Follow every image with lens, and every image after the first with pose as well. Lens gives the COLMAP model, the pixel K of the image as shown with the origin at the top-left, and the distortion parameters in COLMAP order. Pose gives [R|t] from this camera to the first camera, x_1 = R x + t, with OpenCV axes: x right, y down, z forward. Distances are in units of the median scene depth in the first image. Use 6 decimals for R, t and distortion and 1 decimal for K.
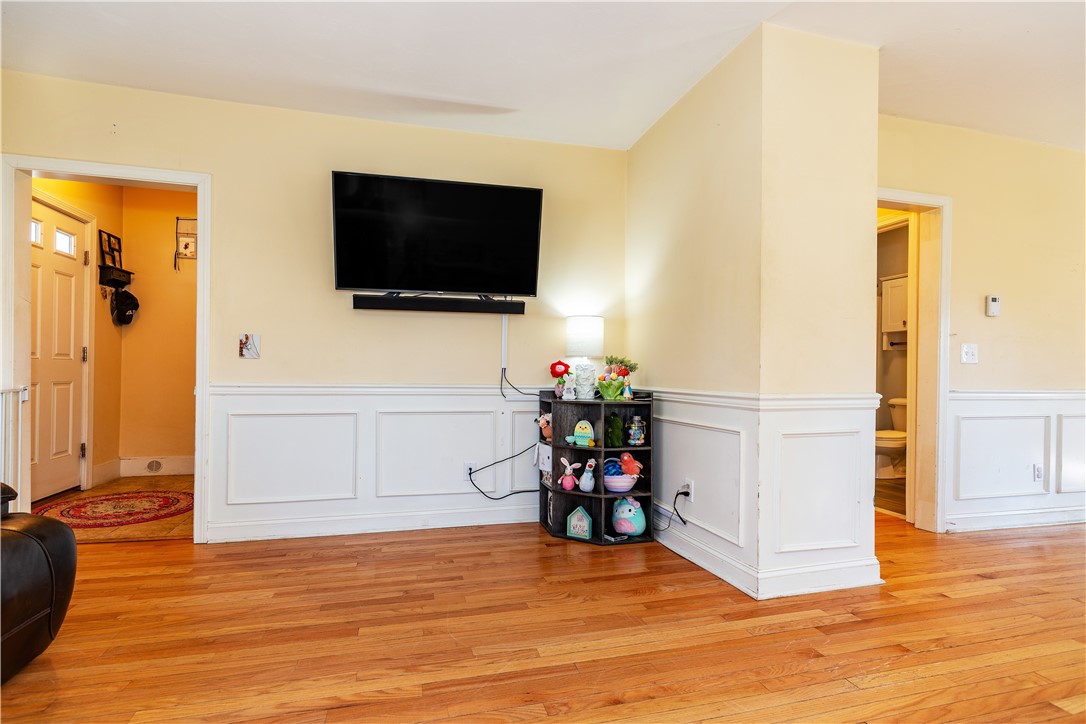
lens RADIAL K [[488.5, 0, 536.7], [0, 488.5, 370.3], [0, 0, 1]] dist [-0.000293, 0.000373]
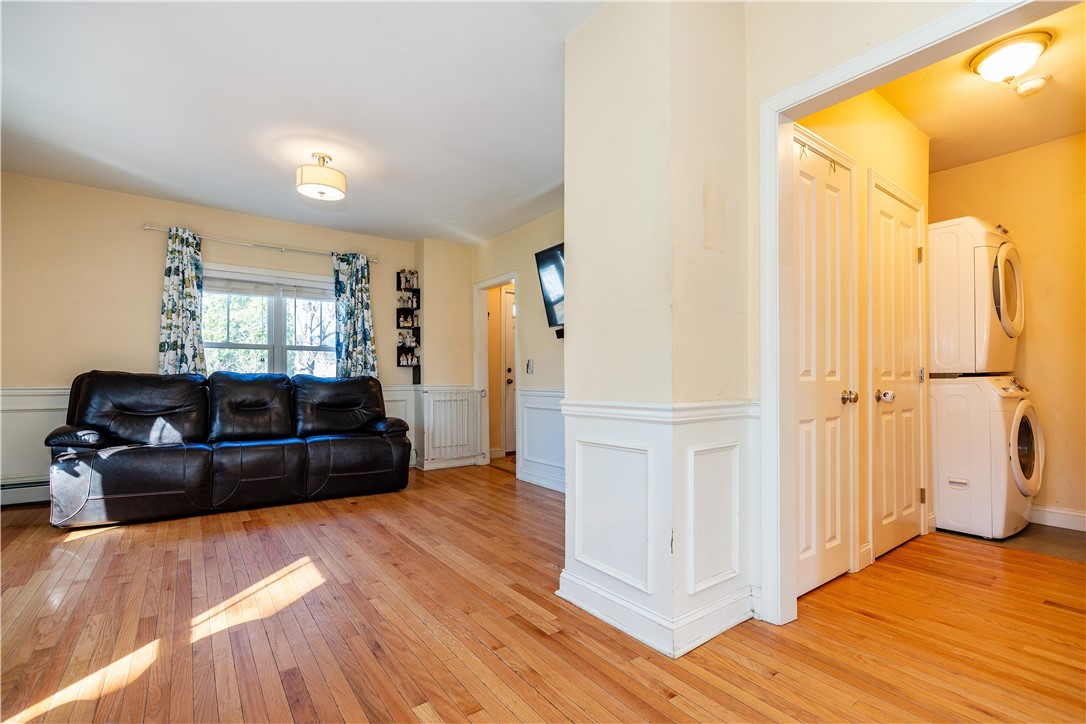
lens RADIAL K [[488.5, 0, 536.7], [0, 488.5, 370.3], [0, 0, 1]] dist [-0.000293, 0.000373]
pose [[0.377484, -0.030572, -0.925511, 1.447770], [0.008236, 0.999526, -0.029658, 0.019679], [0.925979, 0.003573, 0.377557, 0.571758]]
